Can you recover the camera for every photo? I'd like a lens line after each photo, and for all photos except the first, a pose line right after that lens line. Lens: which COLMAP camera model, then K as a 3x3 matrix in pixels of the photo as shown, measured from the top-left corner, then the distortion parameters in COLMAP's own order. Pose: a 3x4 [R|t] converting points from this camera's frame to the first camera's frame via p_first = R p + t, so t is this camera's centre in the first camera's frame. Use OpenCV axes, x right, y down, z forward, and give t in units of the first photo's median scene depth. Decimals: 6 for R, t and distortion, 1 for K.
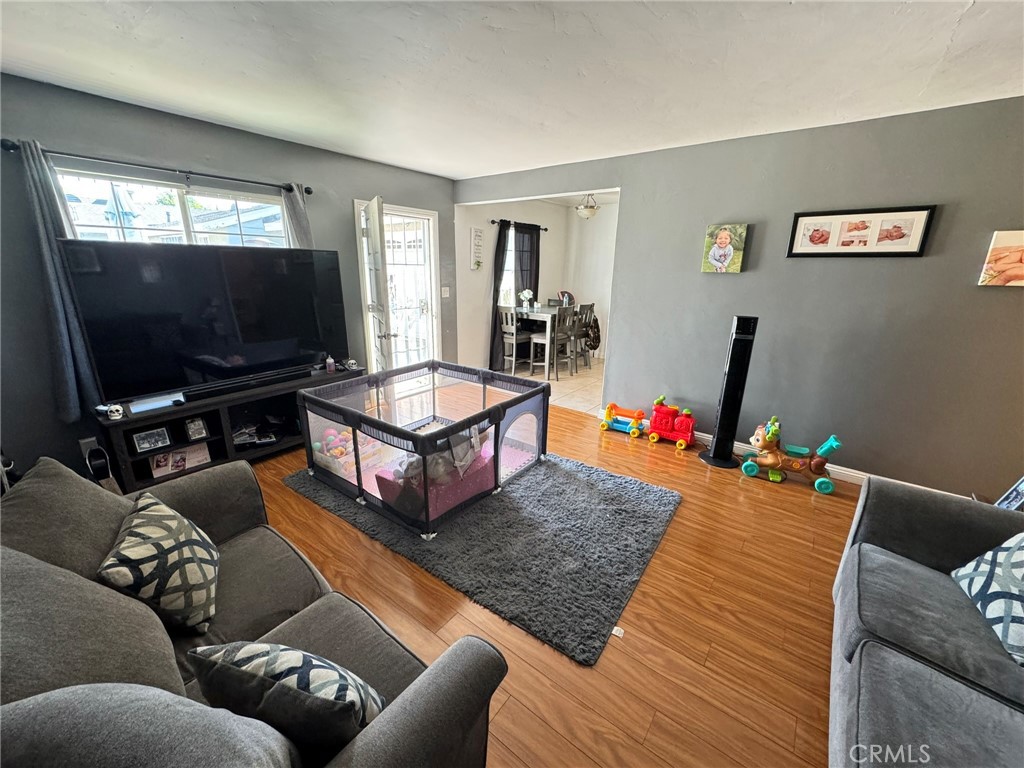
lens RADIAL K [[407.4, 0, 509.3], [0, 407.4, 389.2], [0, 0, 1]] dist [-0.003024, 0.000335]
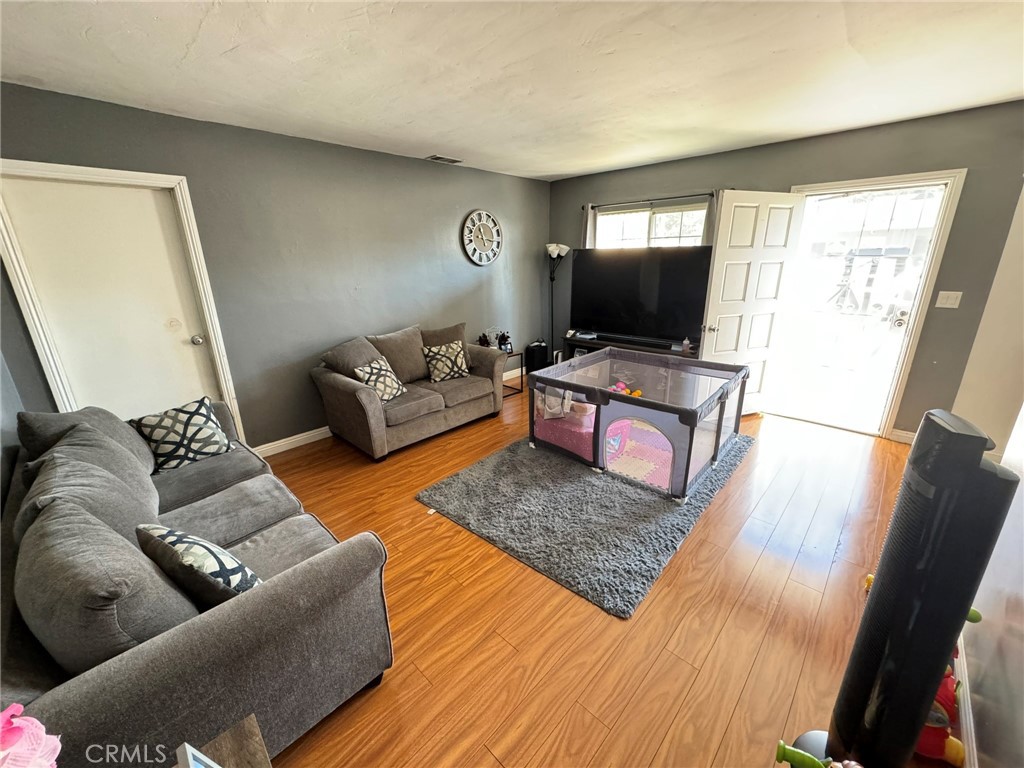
lens RADIAL K [[407.4, 0, 509.8], [0, 407.4, 381.3], [0, 0, 1]] dist [-0.003024, 0.000335]
pose [[-0.109423, 0.276498, -0.954765, 1.075829], [-0.278927, 0.913398, 0.296485, -0.245728], [0.954058, 0.298752, -0.022824, 0.830864]]
